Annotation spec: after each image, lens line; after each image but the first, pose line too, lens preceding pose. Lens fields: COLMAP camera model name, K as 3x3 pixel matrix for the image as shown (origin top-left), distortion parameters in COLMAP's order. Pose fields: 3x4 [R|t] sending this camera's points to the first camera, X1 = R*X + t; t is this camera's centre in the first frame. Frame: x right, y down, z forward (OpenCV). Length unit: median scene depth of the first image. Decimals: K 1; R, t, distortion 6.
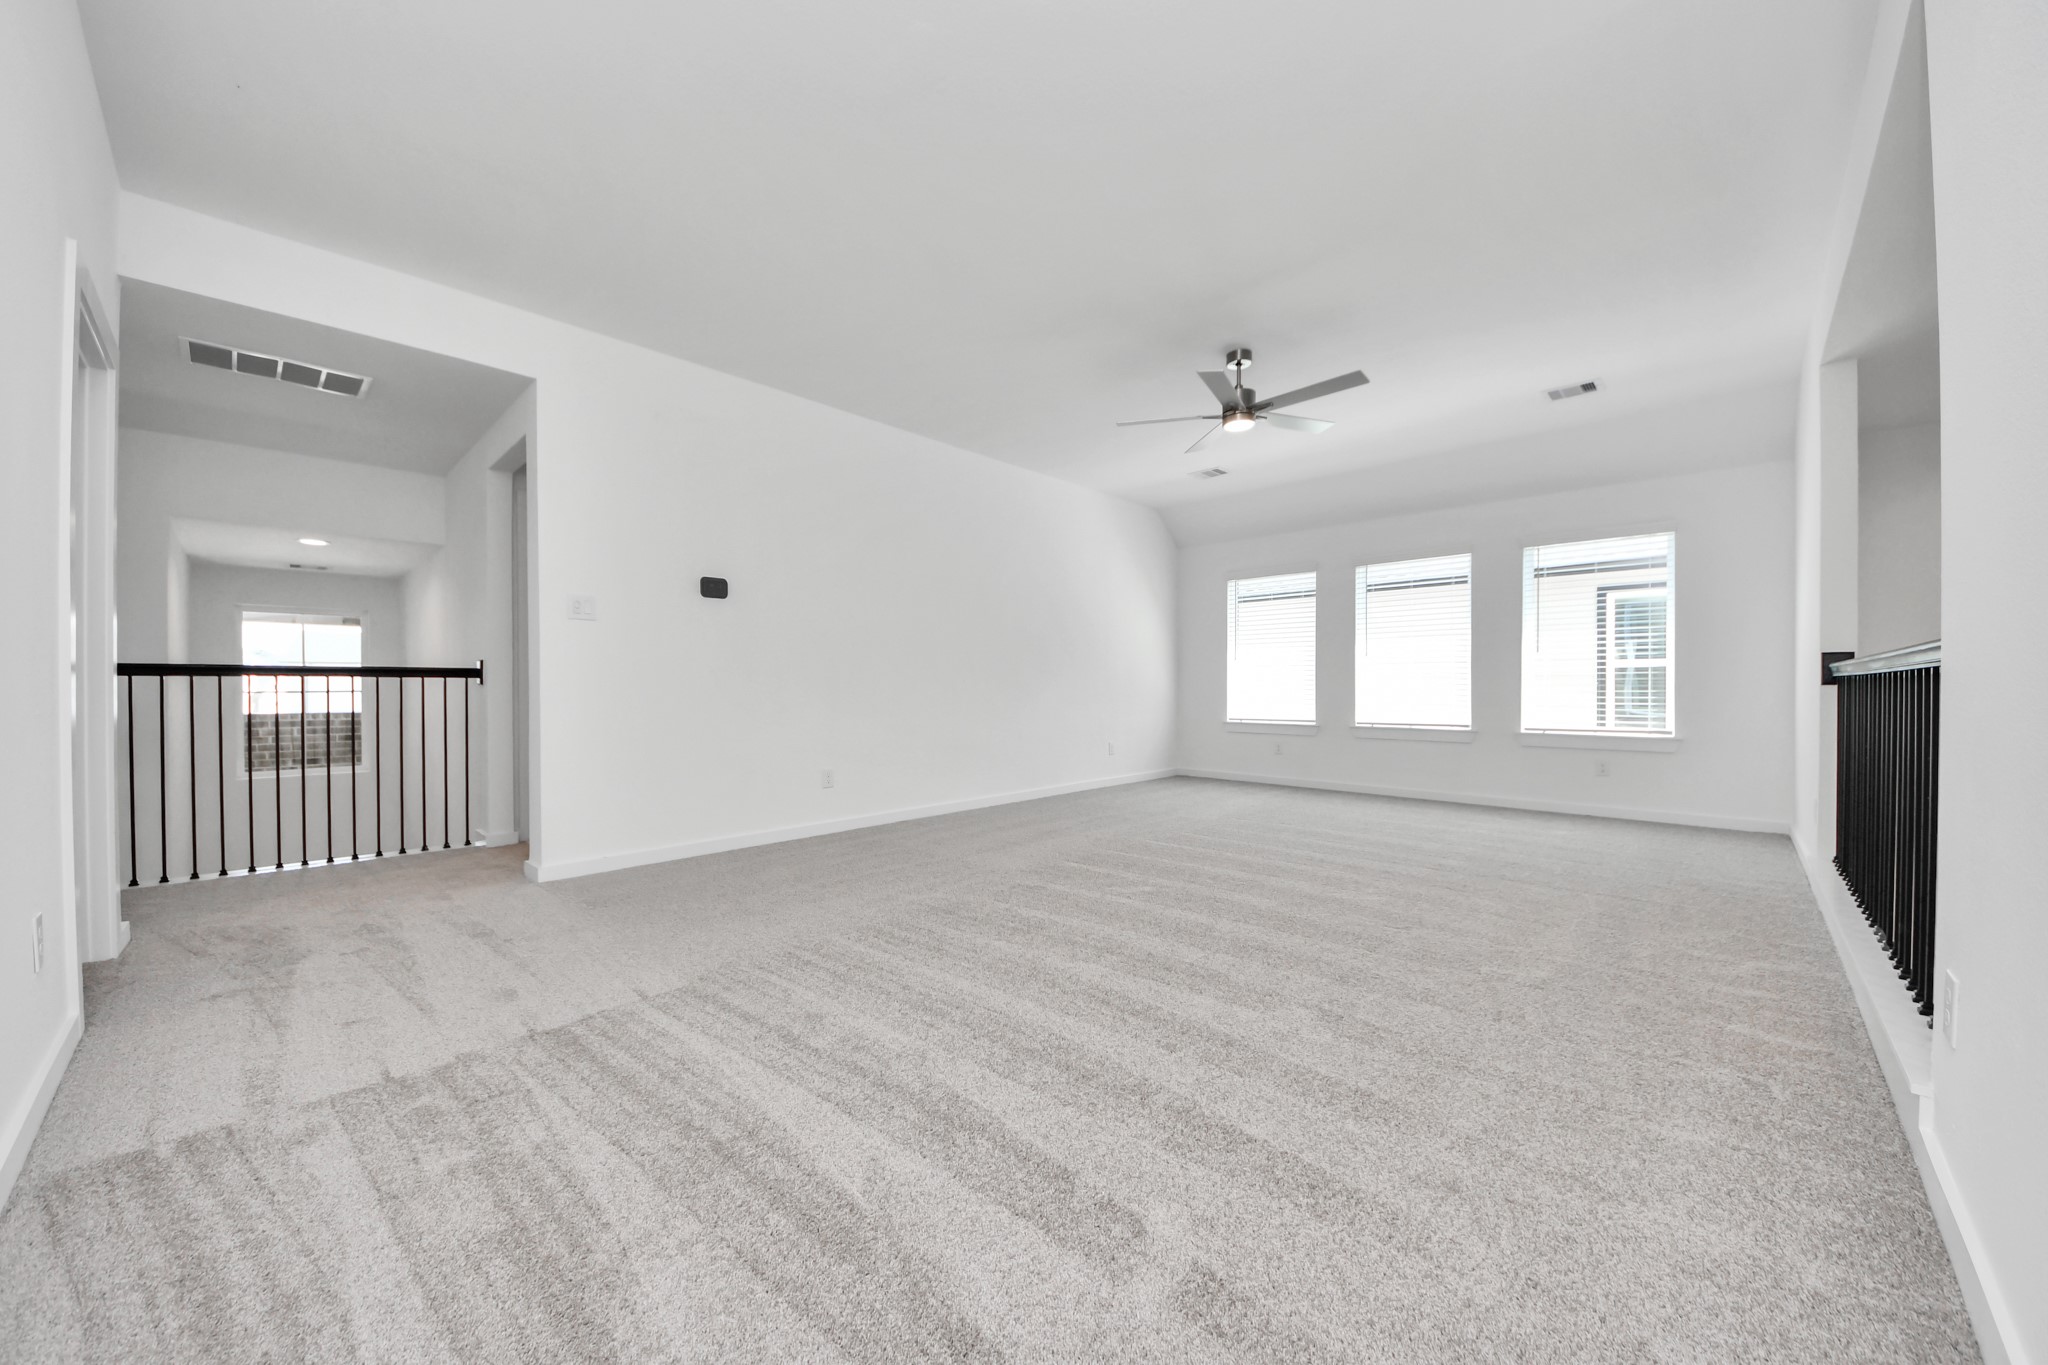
lens RADIAL K [[741.5, 0, 1015.1], [0, 741.5, 694.3], [0, 0, 1]] dist [-0.006315, -0.000425]
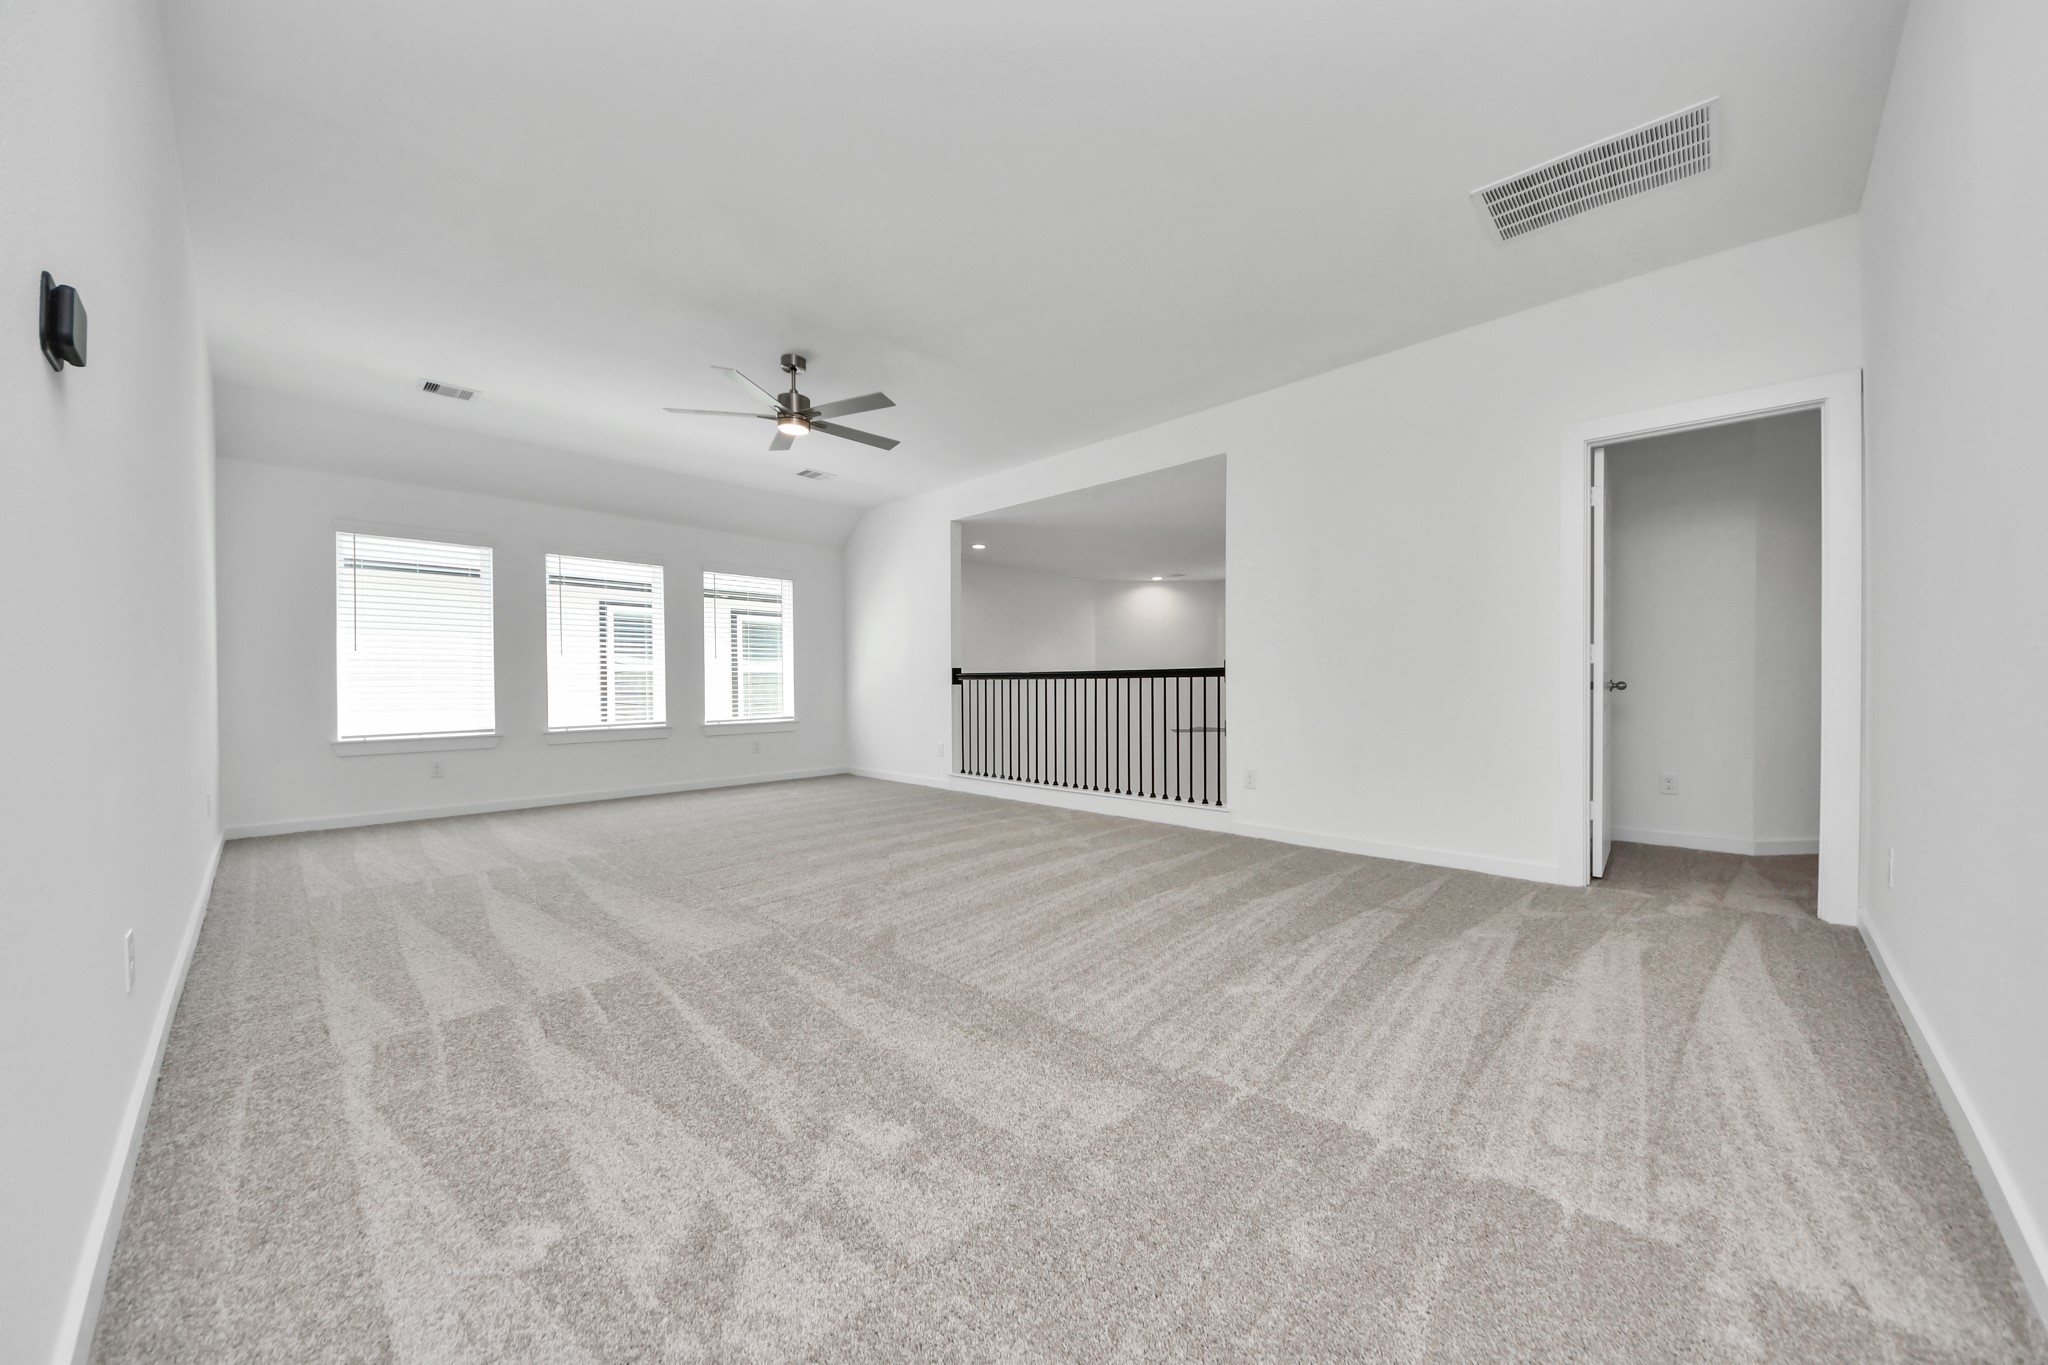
lens RADIAL K [[741.5, 0, 1015.1], [0, 741.5, 694.3], [0, 0, 1]] dist [-0.006315, -0.000425]
pose [[-0.023509, -0.012615, 0.999644, -0.399010], [0.016535, 0.999779, 0.013006, -0.004173], [-0.999587, 0.016834, -0.023295, 0.403803]]
